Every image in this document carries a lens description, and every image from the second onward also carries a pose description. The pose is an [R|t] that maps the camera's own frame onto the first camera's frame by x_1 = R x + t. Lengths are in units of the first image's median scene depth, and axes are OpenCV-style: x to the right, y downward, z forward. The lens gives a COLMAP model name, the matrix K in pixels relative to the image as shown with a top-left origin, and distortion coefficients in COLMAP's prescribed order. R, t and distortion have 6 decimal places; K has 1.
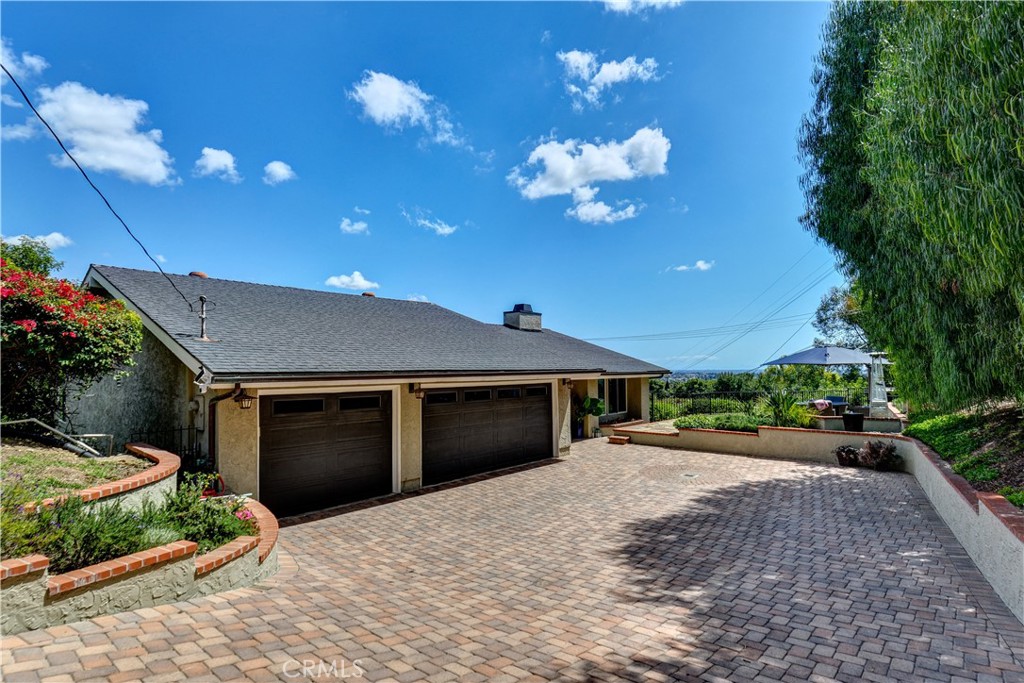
lens RADIAL K [[534.8, 0, 511.6], [0, 534.8, 346.2], [0, 0, 1]] dist [-0.000078, -0.000343]
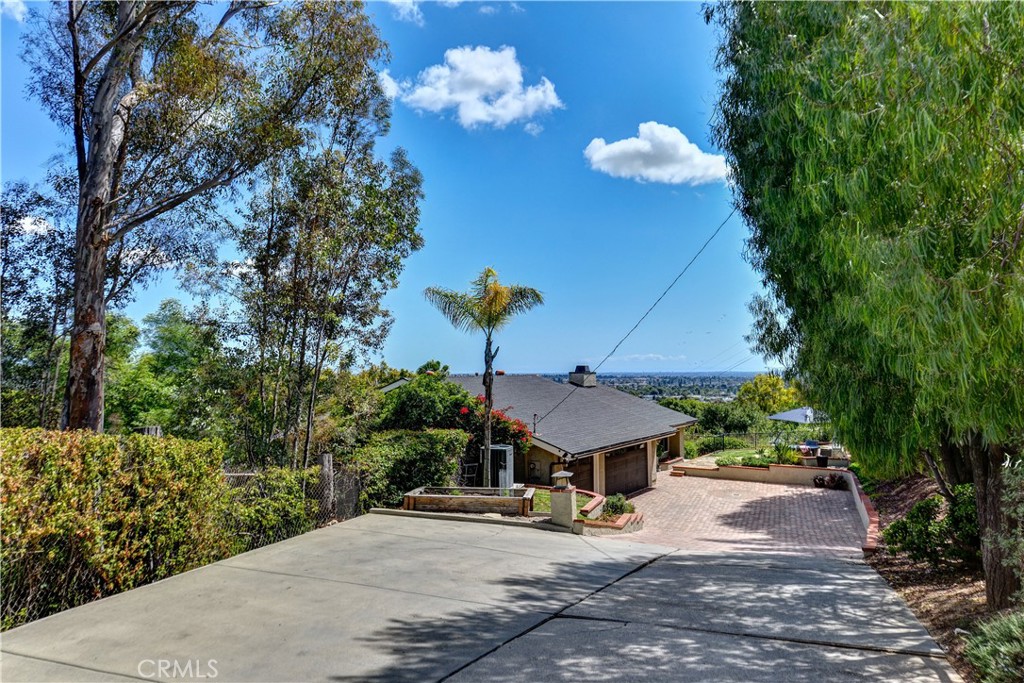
lens RADIAL K [[711.5, 0, 505.9], [0, 711.5, 343.6], [0, 0, 1]] dist [0.006678, 0.002389]
pose [[0.989296, 0.003804, 0.145872, -0.652216], [-0.005279, 0.999939, 0.009725, -0.235729], [-0.145826, -0.010391, 0.989256, -1.034551]]
